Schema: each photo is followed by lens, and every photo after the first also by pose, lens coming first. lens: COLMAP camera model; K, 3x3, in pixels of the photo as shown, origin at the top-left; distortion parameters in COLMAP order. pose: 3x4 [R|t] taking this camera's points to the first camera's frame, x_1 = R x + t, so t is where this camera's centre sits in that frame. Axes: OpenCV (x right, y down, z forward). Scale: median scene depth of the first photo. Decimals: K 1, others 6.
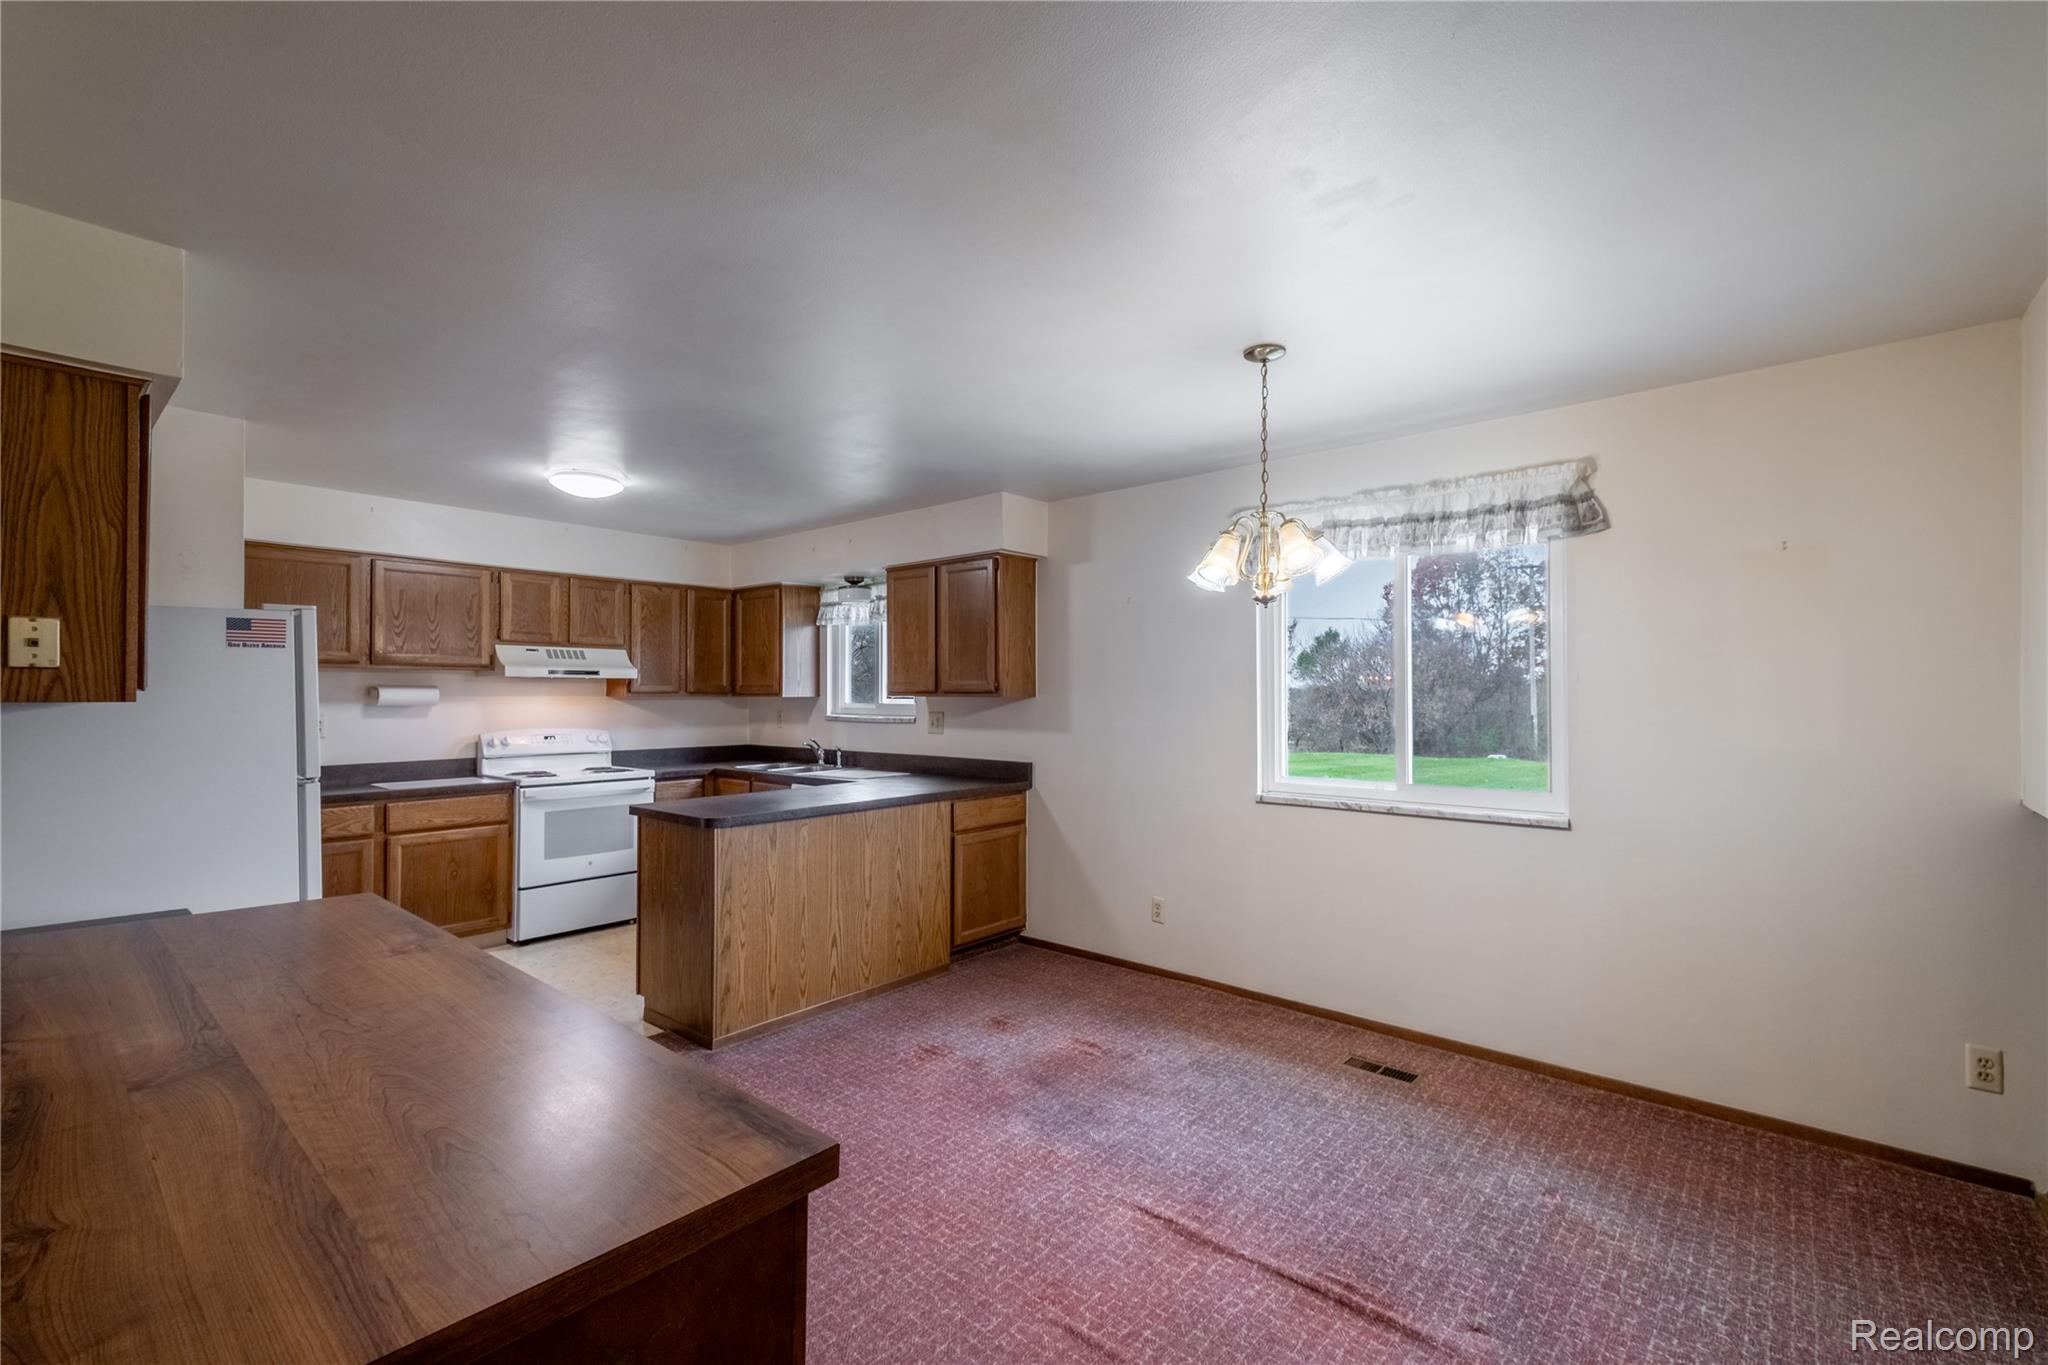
lens RADIAL K [[880.4, 0, 1027.2], [0, 880.4, 685.3], [0, 0, 1]] dist [0.003879, -0.001759]
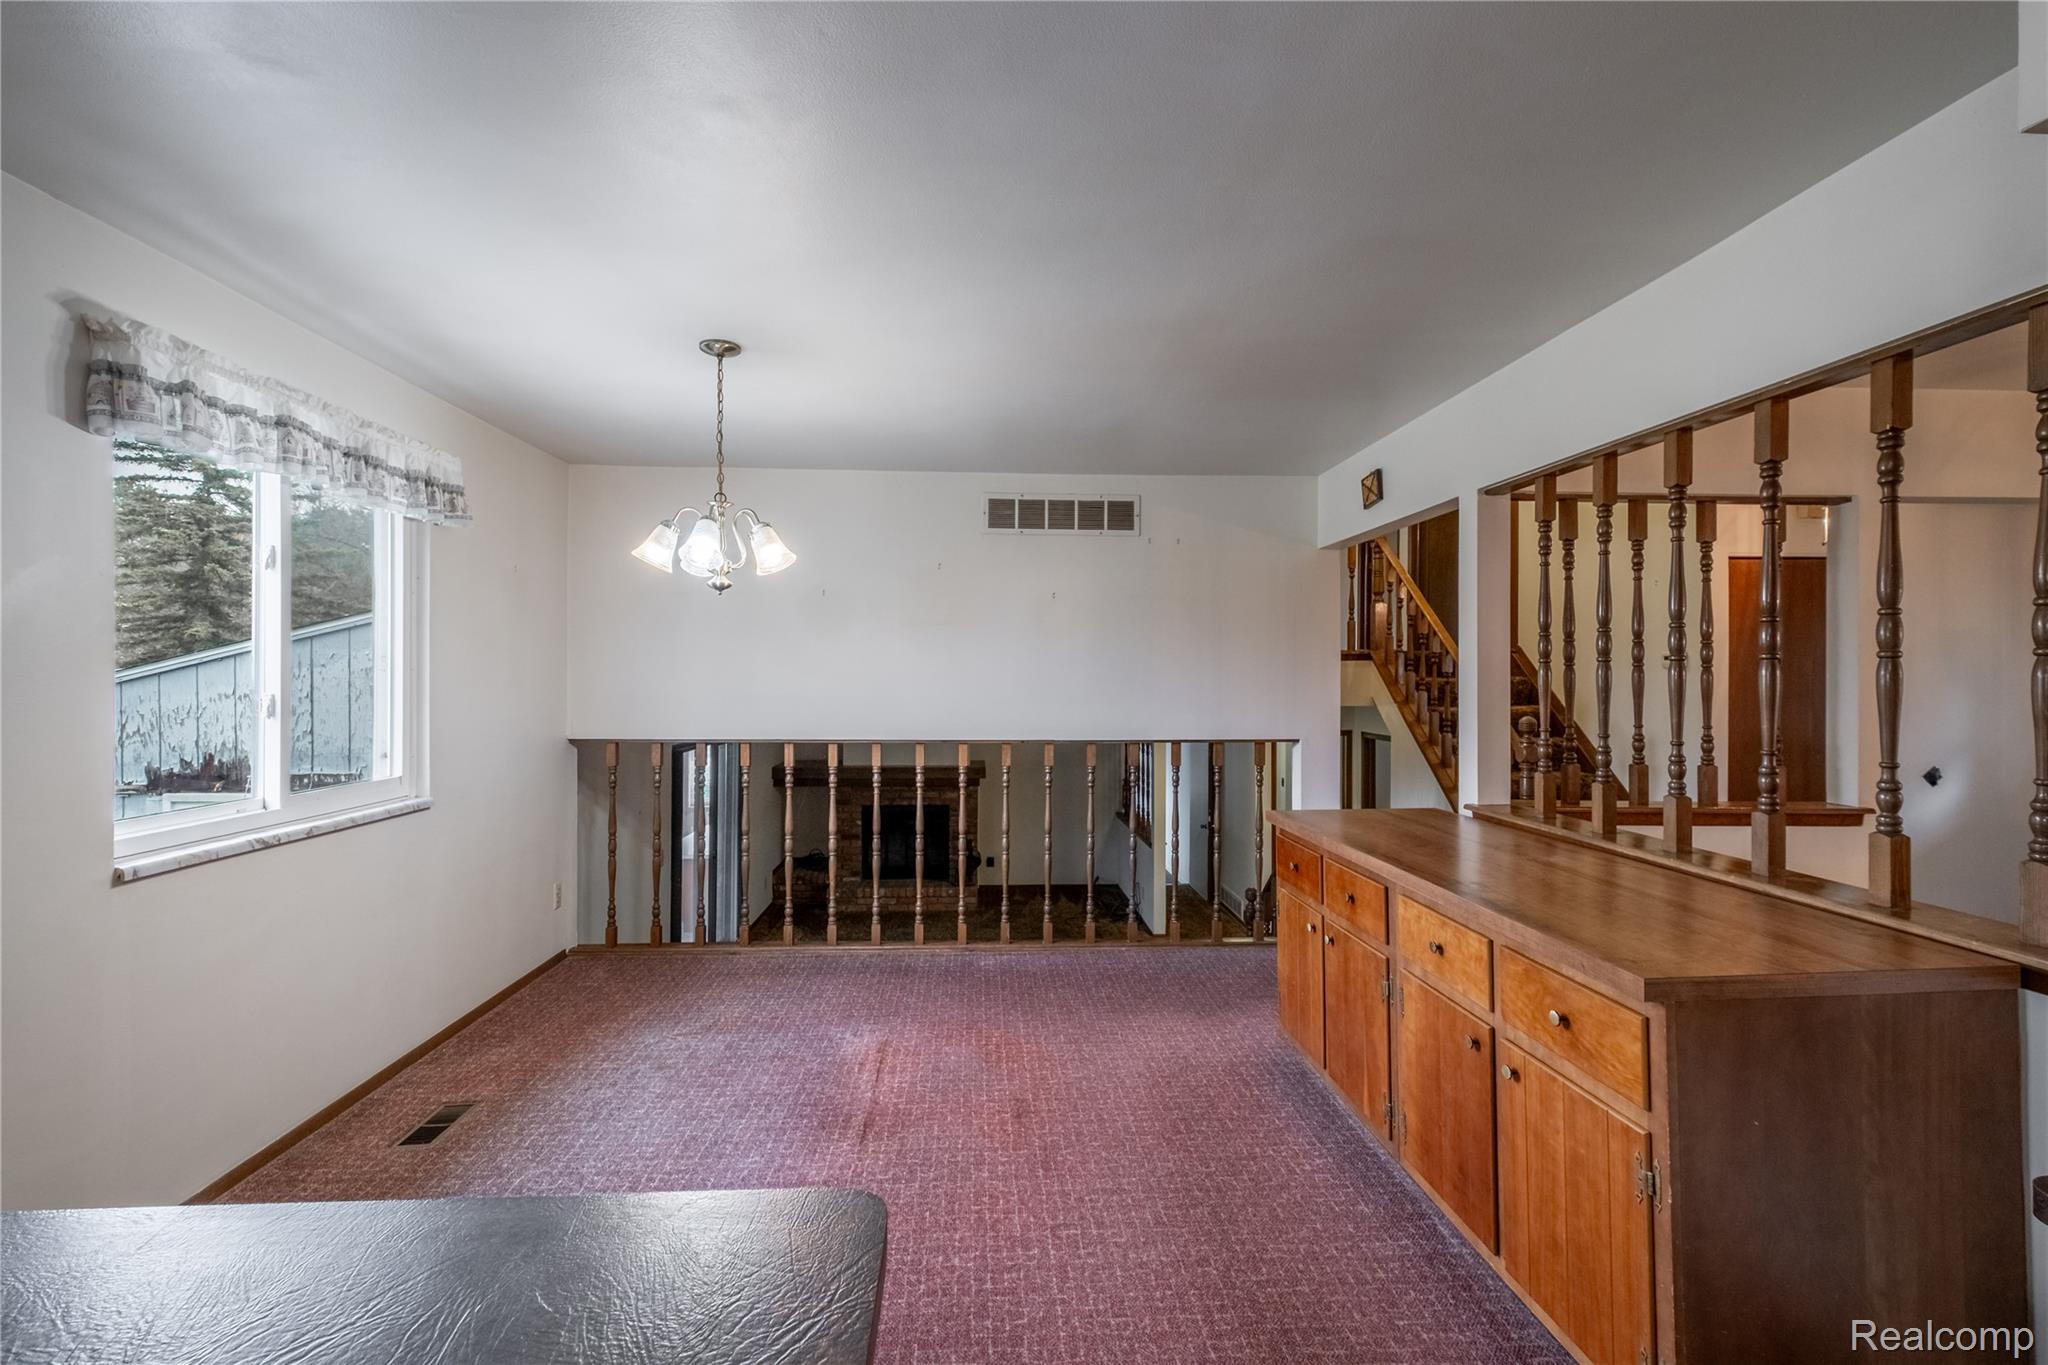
lens RADIAL K [[880.4, 0, 1023.1], [0, 880.4, 674.9], [0, 0, 1]] dist [0.003879, -0.001759]
pose [[-0.695839, -0.003585, 0.718189, -0.683389], [-0.012448, 0.999898, -0.007069, 0.007896], [-0.718090, -0.013858, -0.695812, 1.379462]]
